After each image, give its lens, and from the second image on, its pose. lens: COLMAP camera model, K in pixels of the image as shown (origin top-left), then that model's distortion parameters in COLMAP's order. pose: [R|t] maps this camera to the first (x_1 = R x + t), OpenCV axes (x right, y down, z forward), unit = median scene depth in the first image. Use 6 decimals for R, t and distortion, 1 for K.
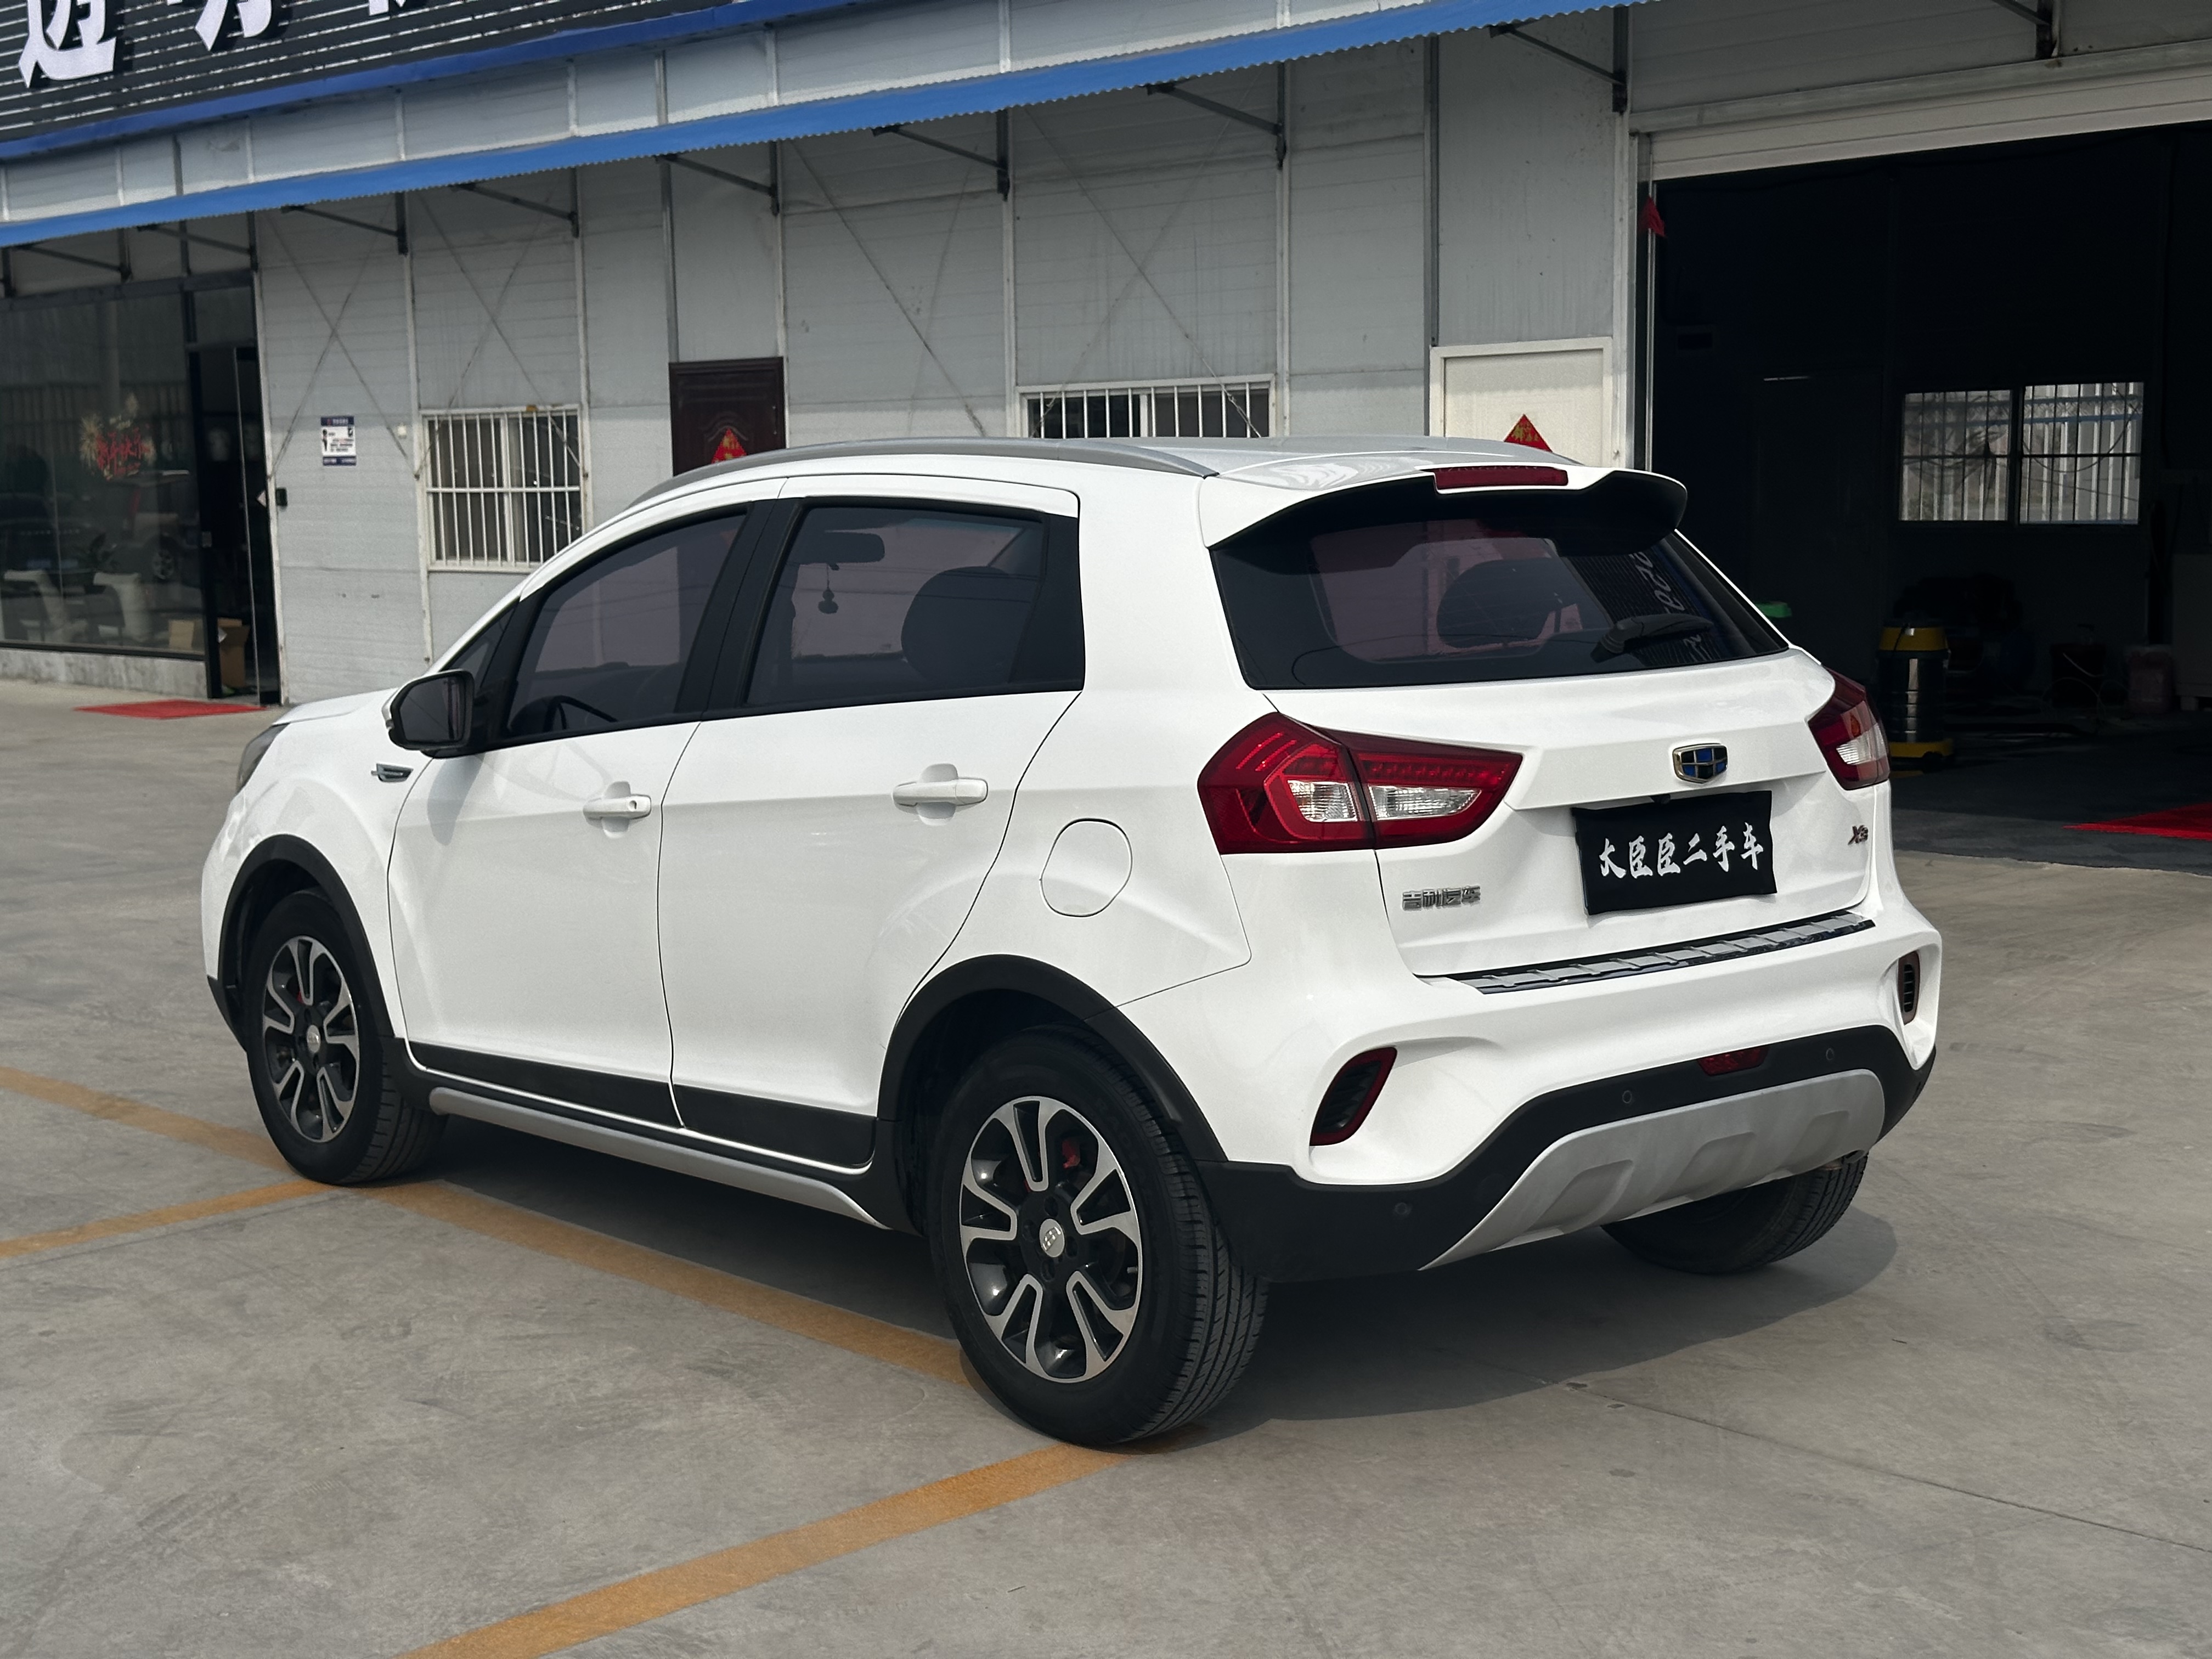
lens RADIAL K [[3092.5, 0, 1106.0], [0, 3092.5, 829.5], [0, 0, 1]] dist [0.166049, -0.174297]
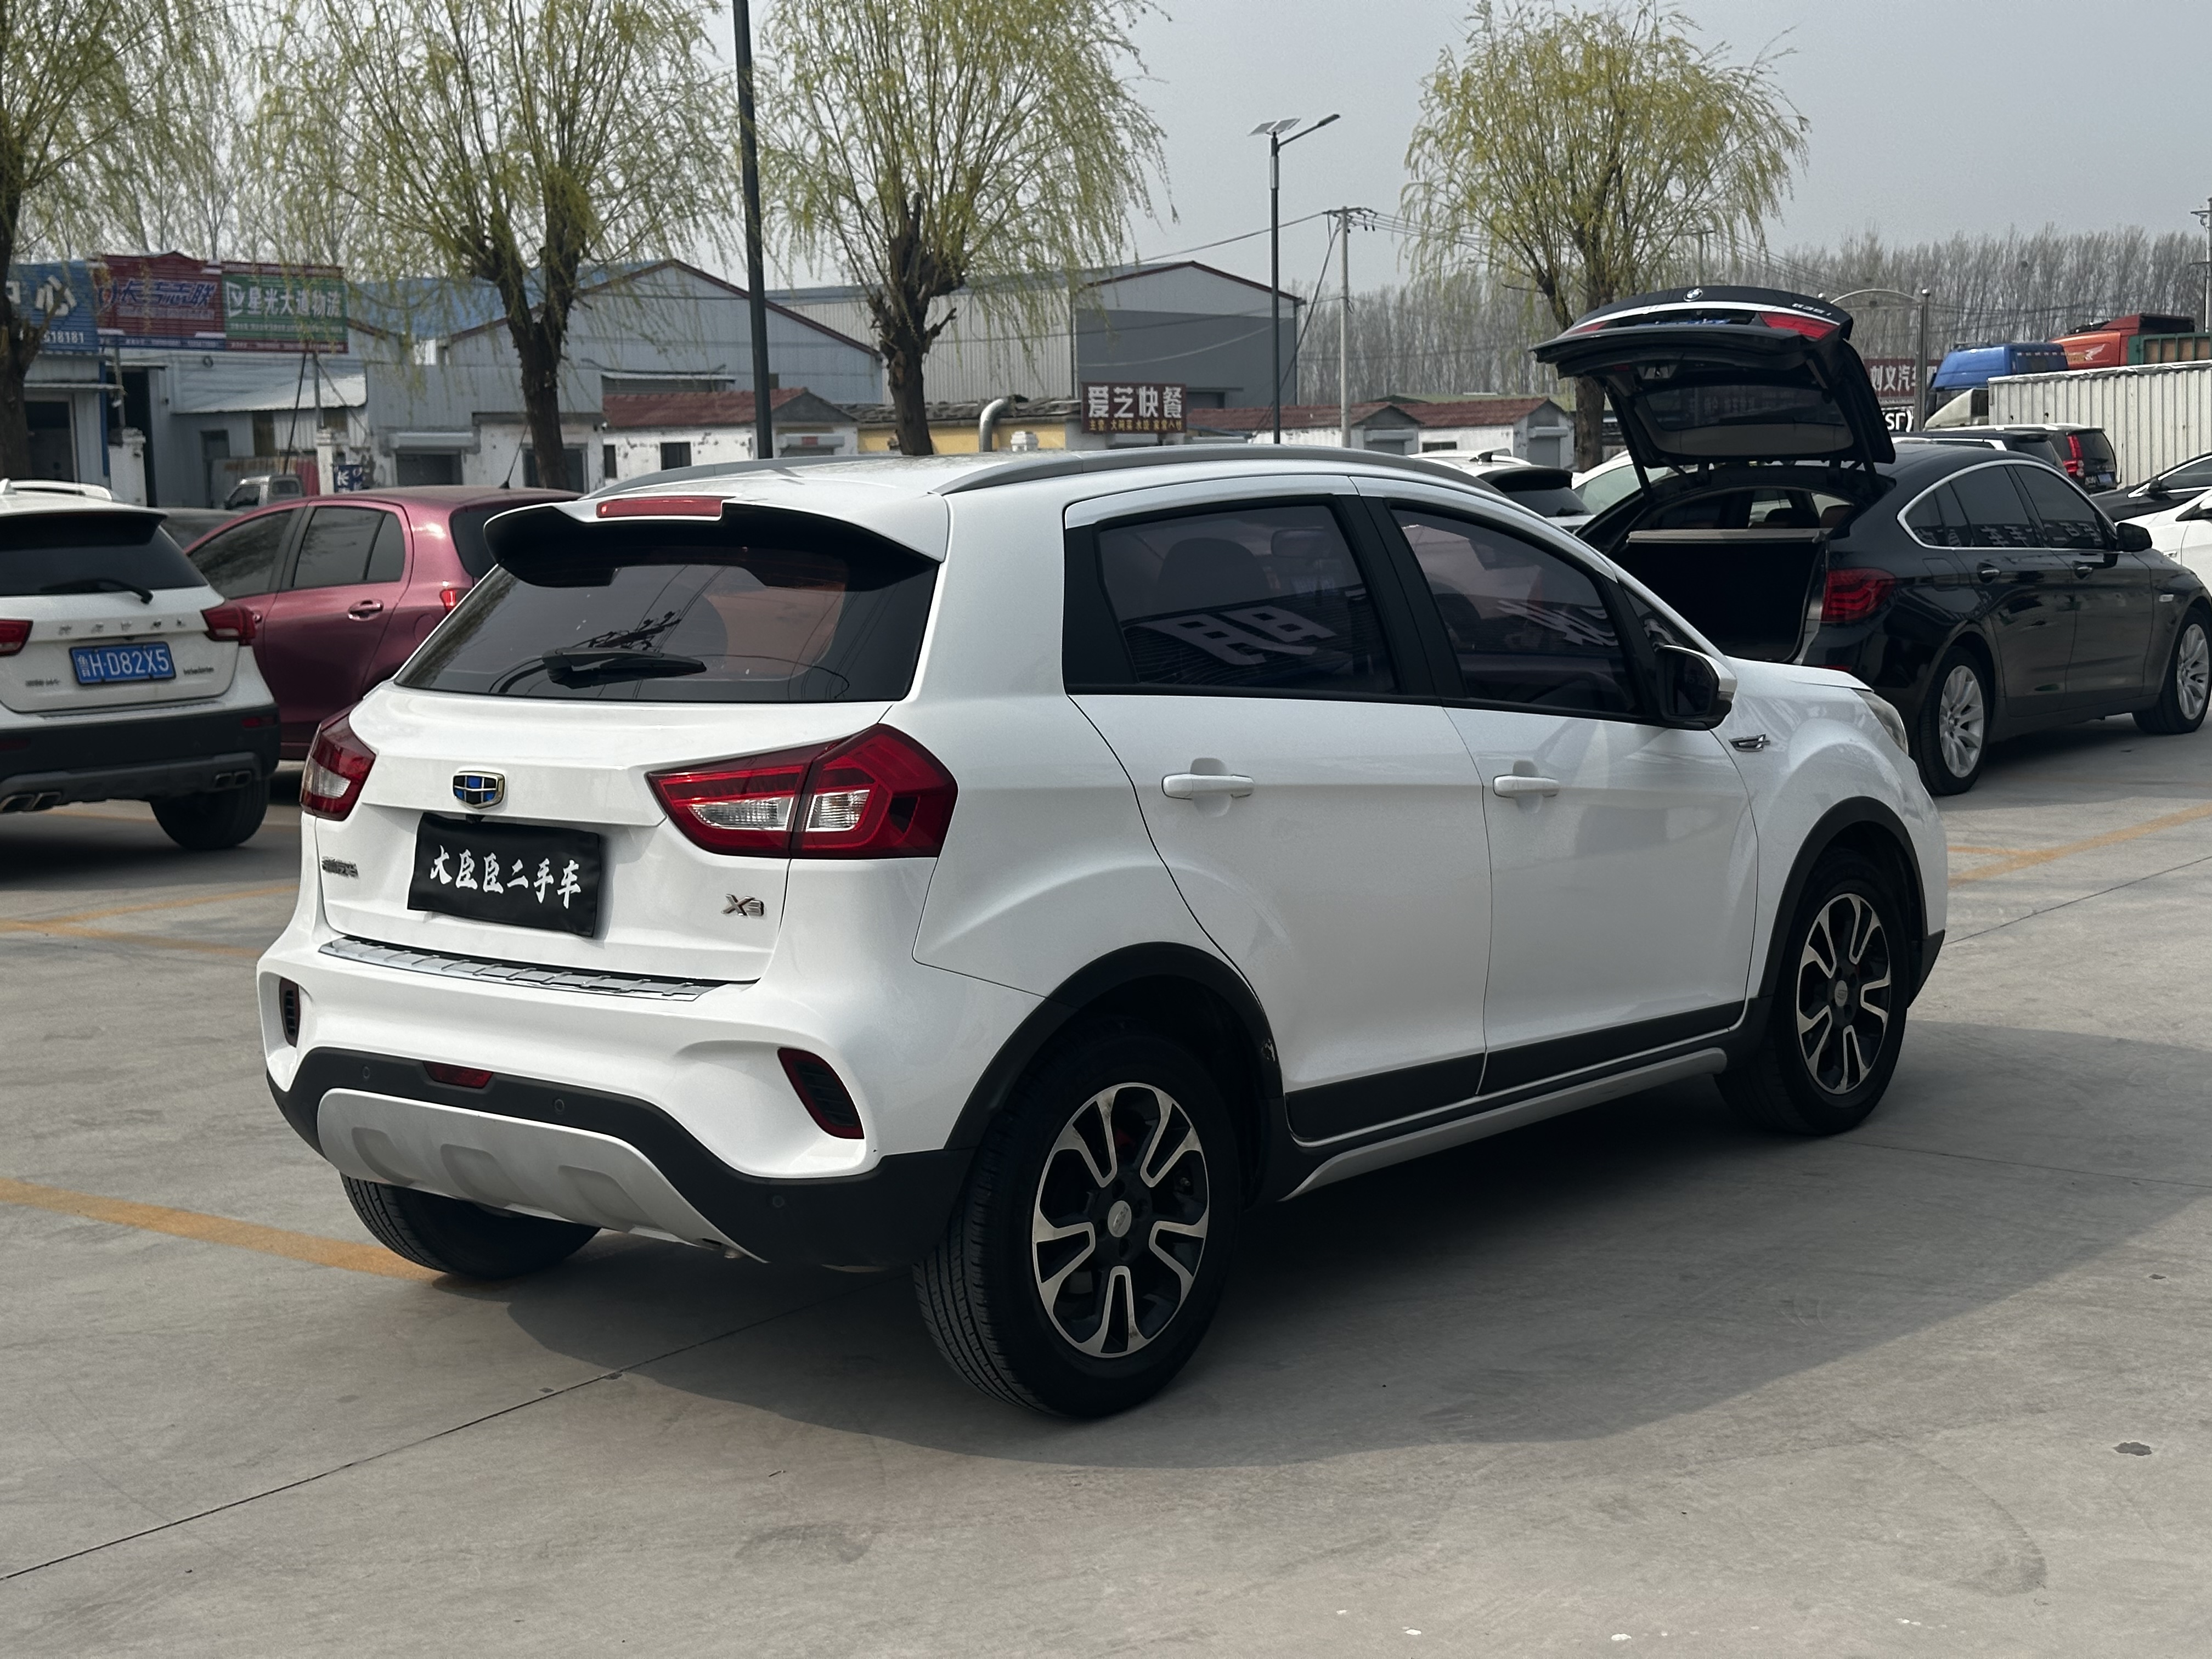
lens RADIAL K [[3076.0, 0, 1072.5], [0, 3076.0, 823.3], [0, 0, 1]] dist [0.254580, -0.690357]
pose [[0.144621, 0.124918, -0.981570, 1.161138], [-0.087550, 0.989724, 0.113056, -0.135812], [0.985606, 0.069586, 0.154071, 0.962807]]
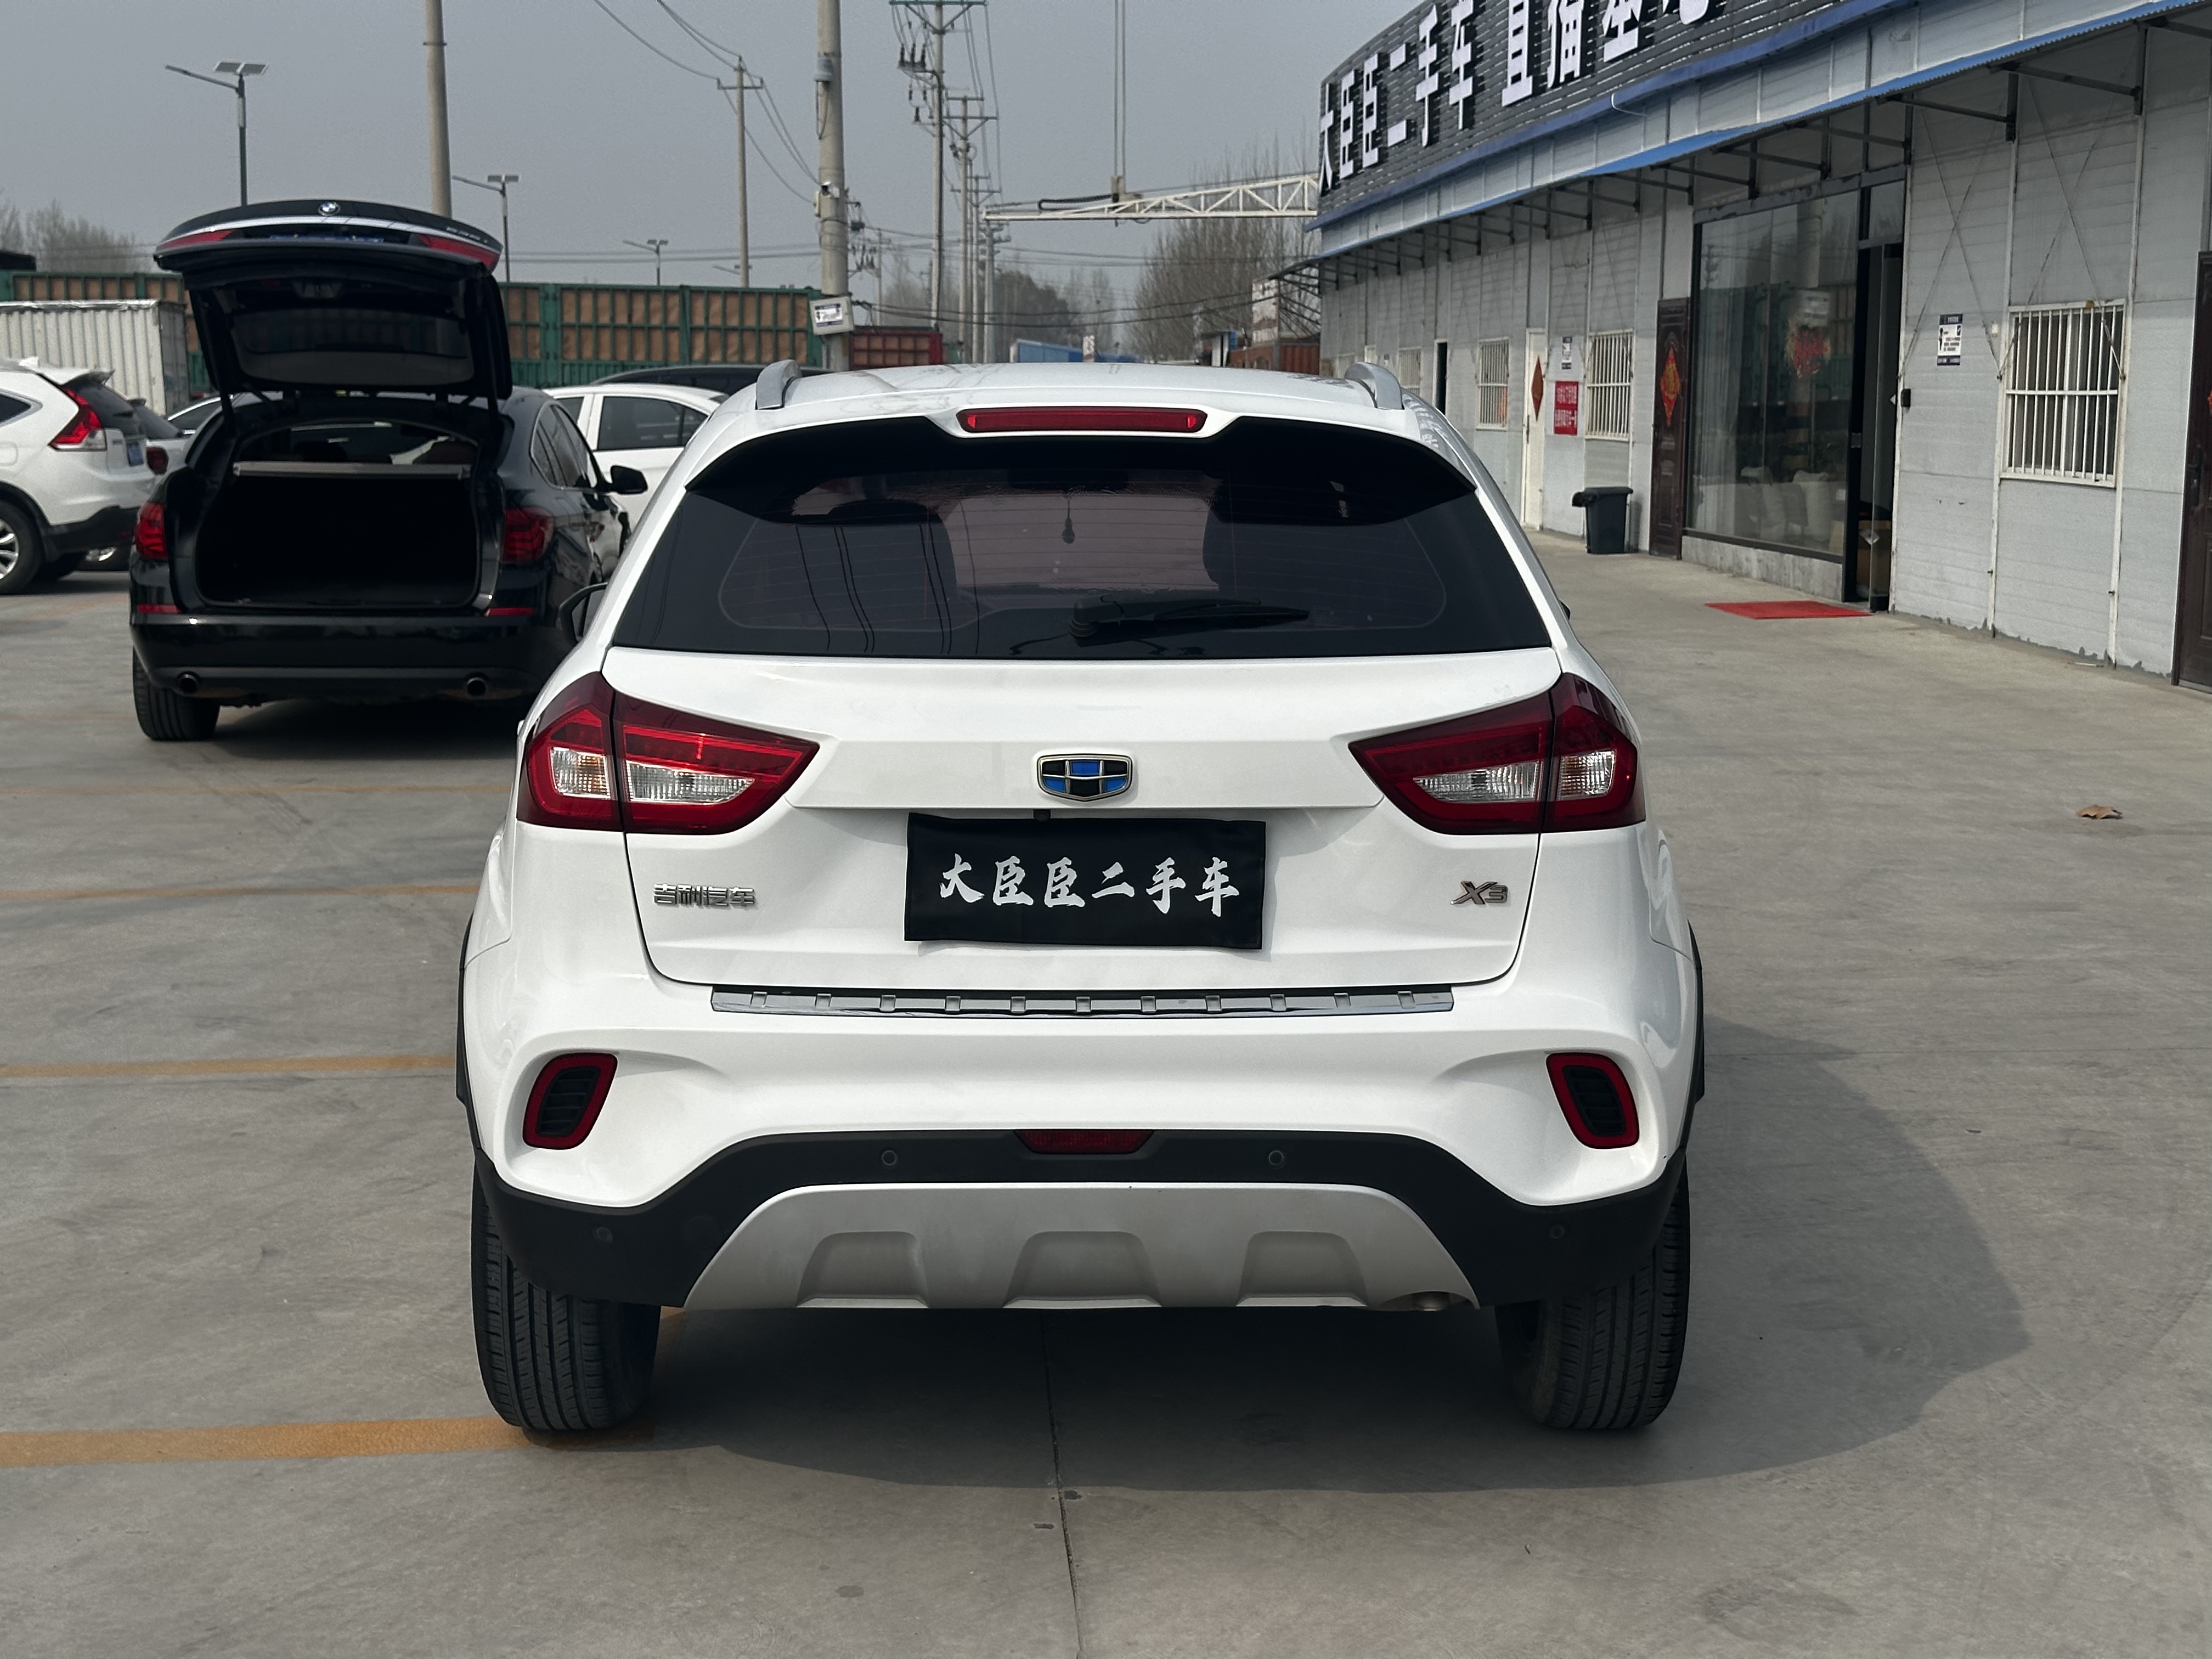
lens RADIAL K [[3076.0, 0, 1072.5], [0, 3076.0, 823.3], [0, 0, 1]] dist [0.254580, -0.690357]
pose [[0.768709, 0.109005, -0.630241, 0.654348], [-0.088433, 0.994020, 0.064060, -0.056837], [0.633455, 0.006491, 0.773752, 0.339527]]
